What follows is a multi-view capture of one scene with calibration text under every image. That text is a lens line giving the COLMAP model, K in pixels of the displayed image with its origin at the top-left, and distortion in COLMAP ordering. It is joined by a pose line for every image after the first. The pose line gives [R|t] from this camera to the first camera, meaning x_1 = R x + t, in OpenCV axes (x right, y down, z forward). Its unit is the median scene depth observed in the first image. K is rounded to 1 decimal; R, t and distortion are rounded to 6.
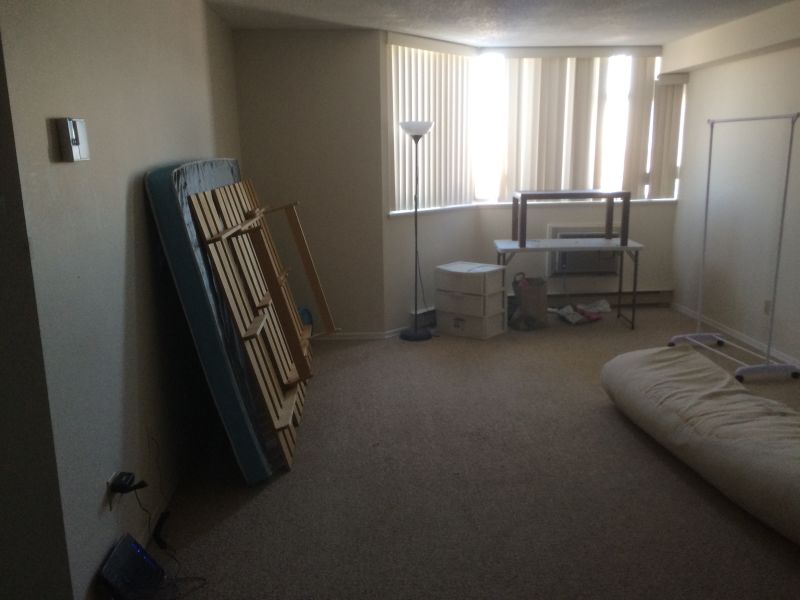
lens RADIAL K [[684.6, 0, 400.3], [0, 684.6, 304.3], [0, 0, 1]] dist [0.060020, -0.011276]
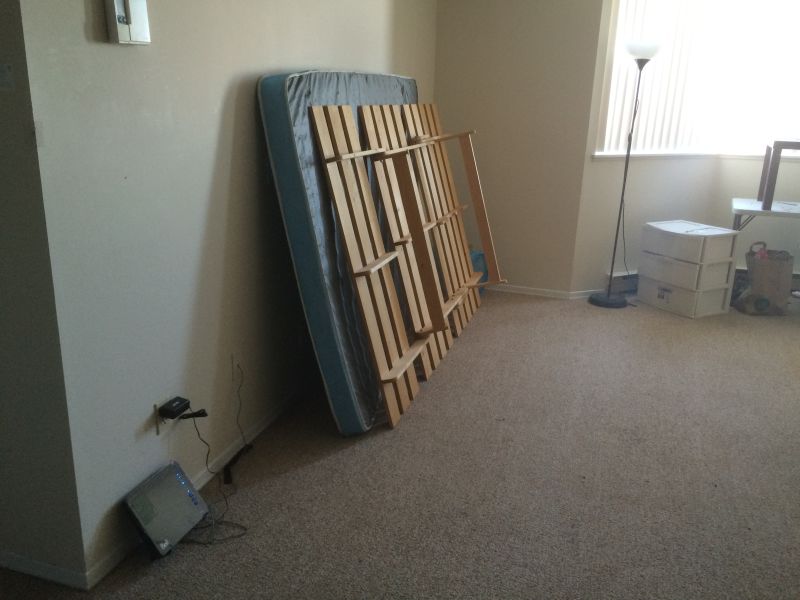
lens RADIAL K [[689.3, 0, 400.0], [0, 689.3, 300.0], [0, 0, 1]] dist [0.042029, -0.010398]
pose [[0.929705, 0.144393, -0.338821, 0.073514], [-0.120475, 0.988563, 0.090712, -0.002705], [0.348044, -0.043516, 0.936468, 0.102159]]
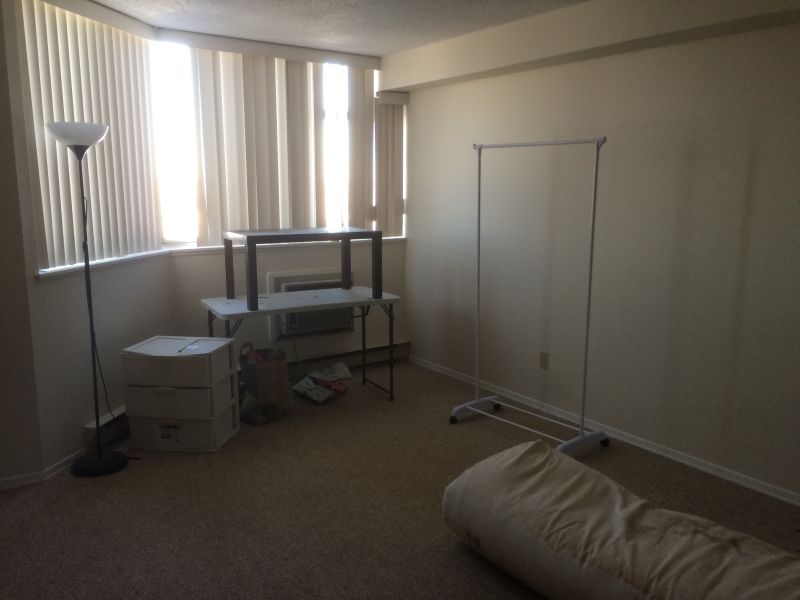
lens RADIAL K [[684.6, 0, 400.3], [0, 684.6, 304.3], [0, 0, 1]] dist [0.060020, -0.011276]
pose [[0.858259, -0.075822, 0.507584, -0.052313], [0.097714, 0.995076, -0.016578, -0.062034], [-0.503828, 0.063826, 0.861443, 0.307442]]
